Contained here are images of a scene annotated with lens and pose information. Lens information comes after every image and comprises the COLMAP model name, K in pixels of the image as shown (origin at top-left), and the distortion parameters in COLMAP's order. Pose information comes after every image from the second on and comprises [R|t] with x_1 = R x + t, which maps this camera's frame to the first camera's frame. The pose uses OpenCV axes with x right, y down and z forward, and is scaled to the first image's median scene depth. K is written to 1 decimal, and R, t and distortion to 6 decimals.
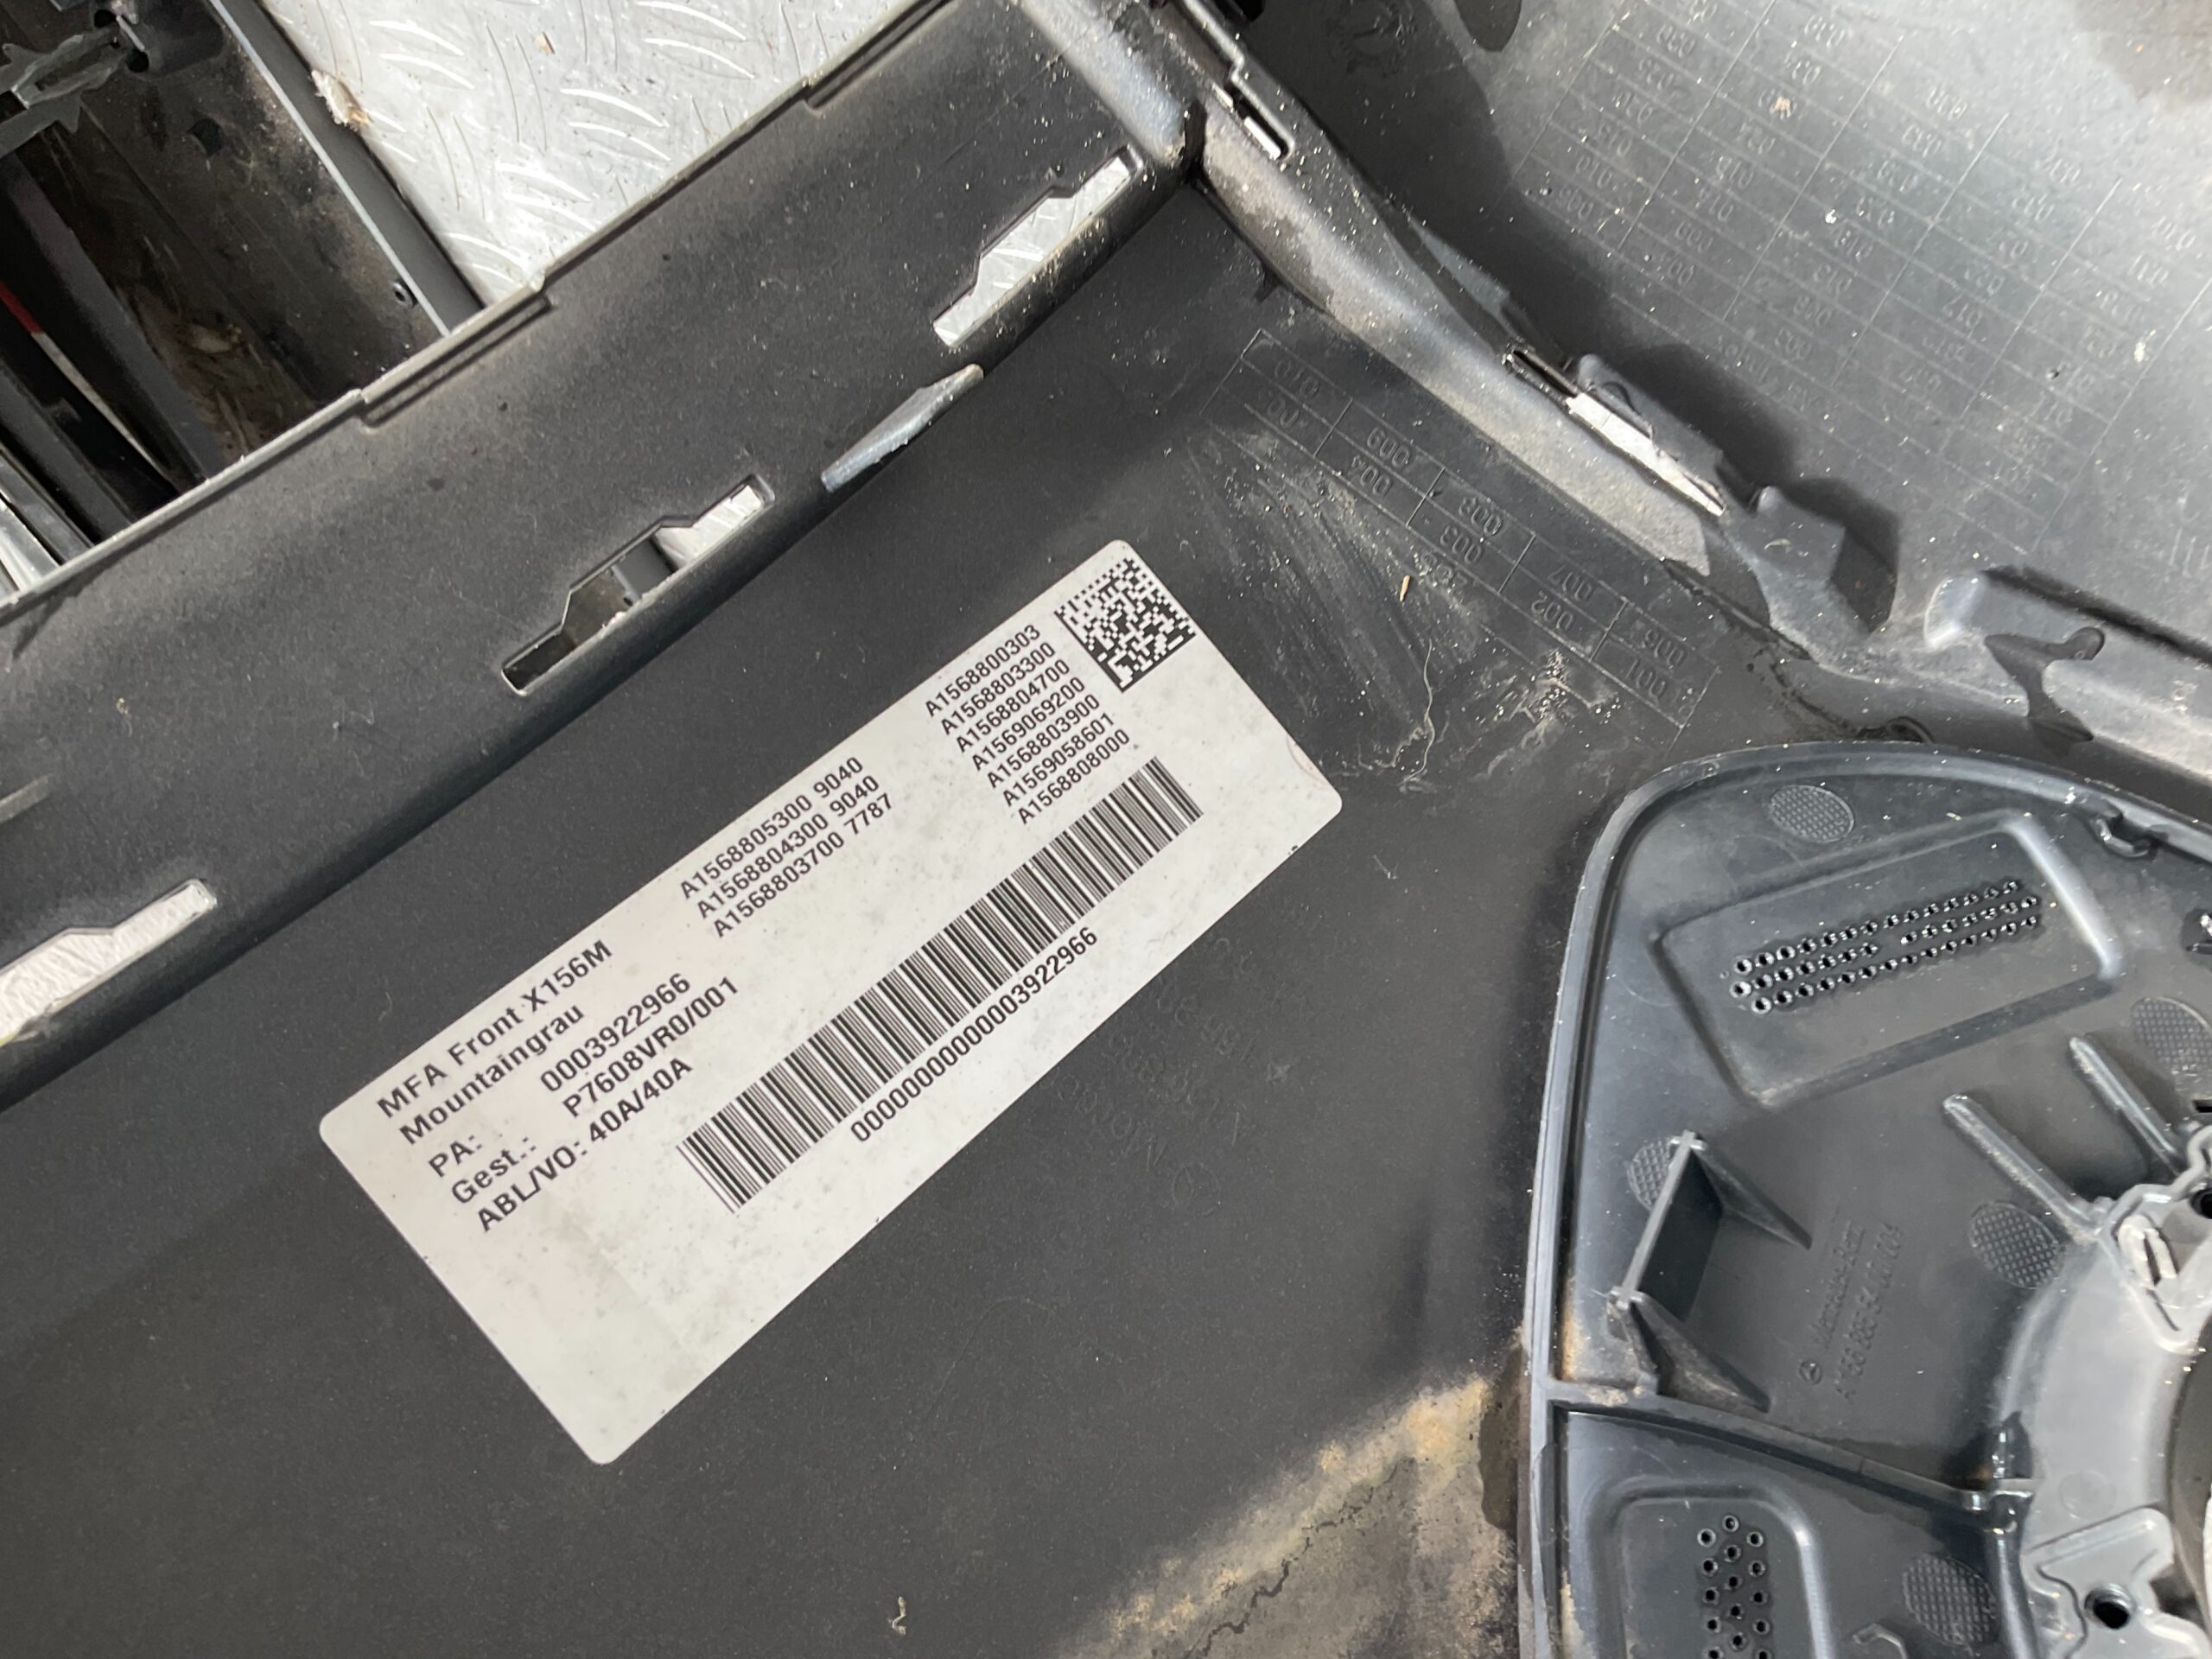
lens RADIAL K [[1831.4, 0, 1106.0], [0, 1831.4, 829.5], [0, 0, 1]] dist [0.076030, -0.129519]
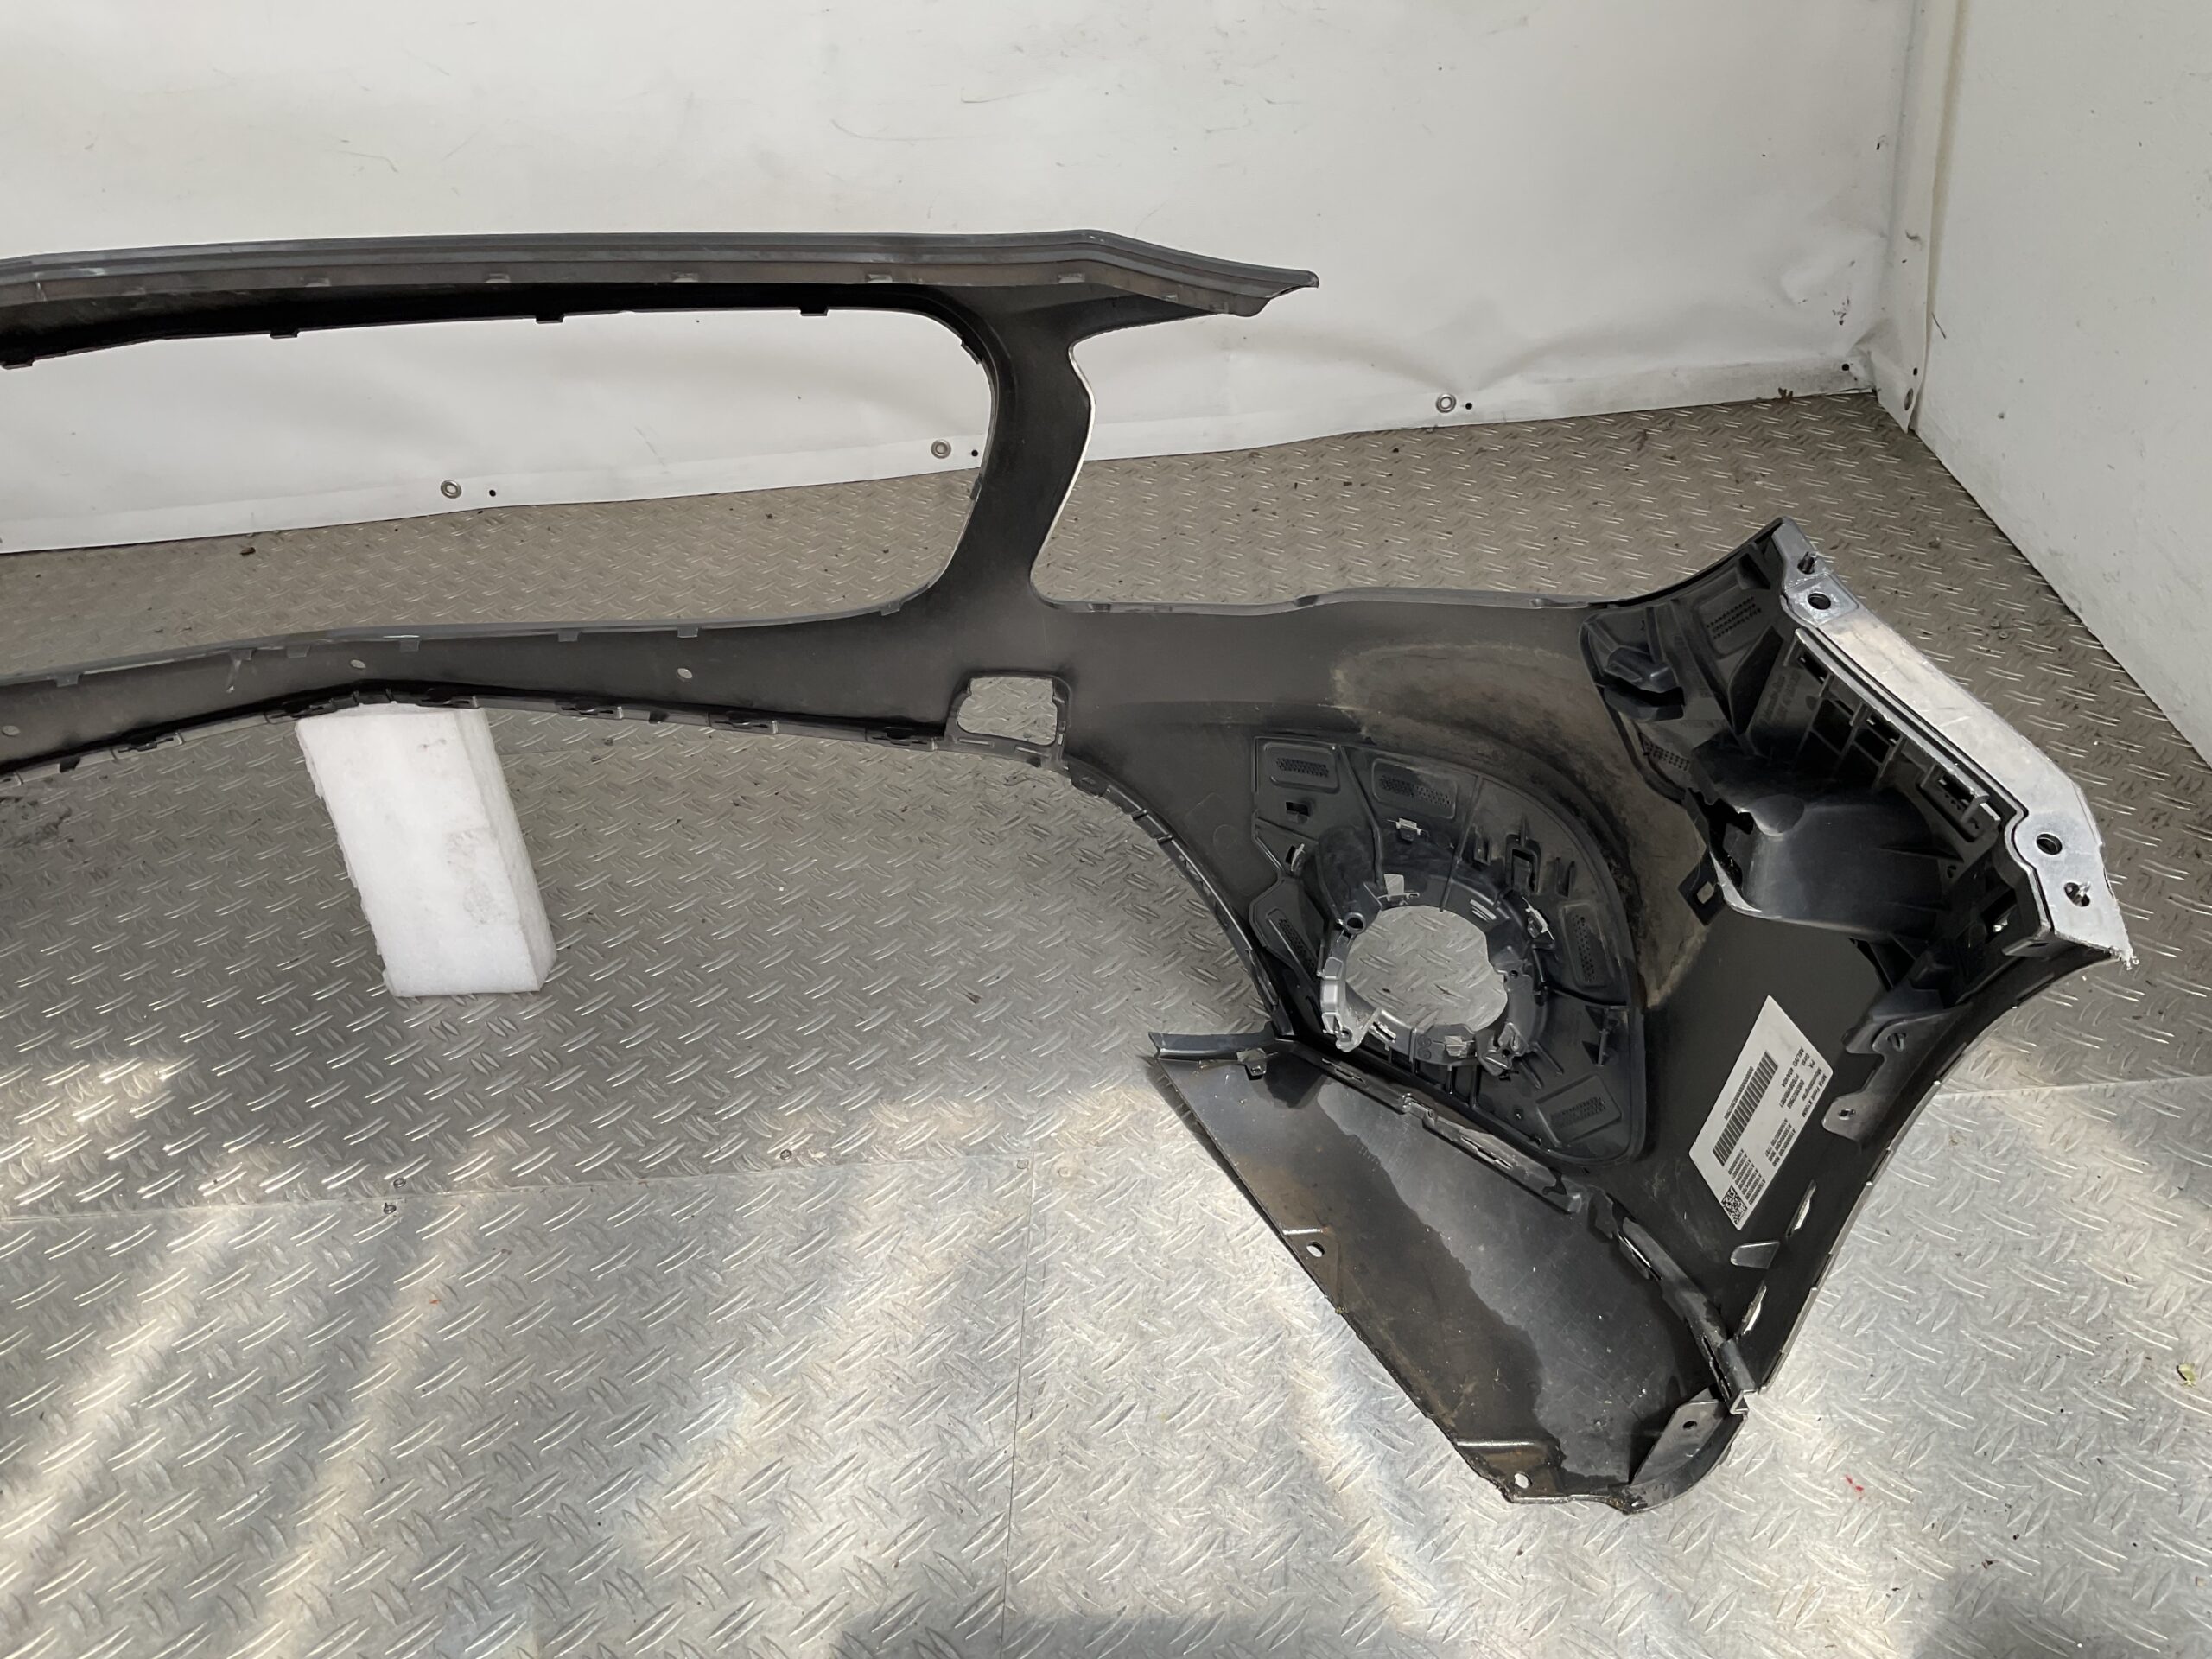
lens RADIAL K [[1831.4, 0, 1106.0], [0, 1831.4, 829.5], [0, 0, 1]] dist [0.076030, -0.129519]
pose [[-0.564106, 0.111298, 0.818167, -2.388312], [0.094453, -0.975672, 0.197847, -0.228848], [0.820282, 0.188885, 0.539870, -2.167130]]
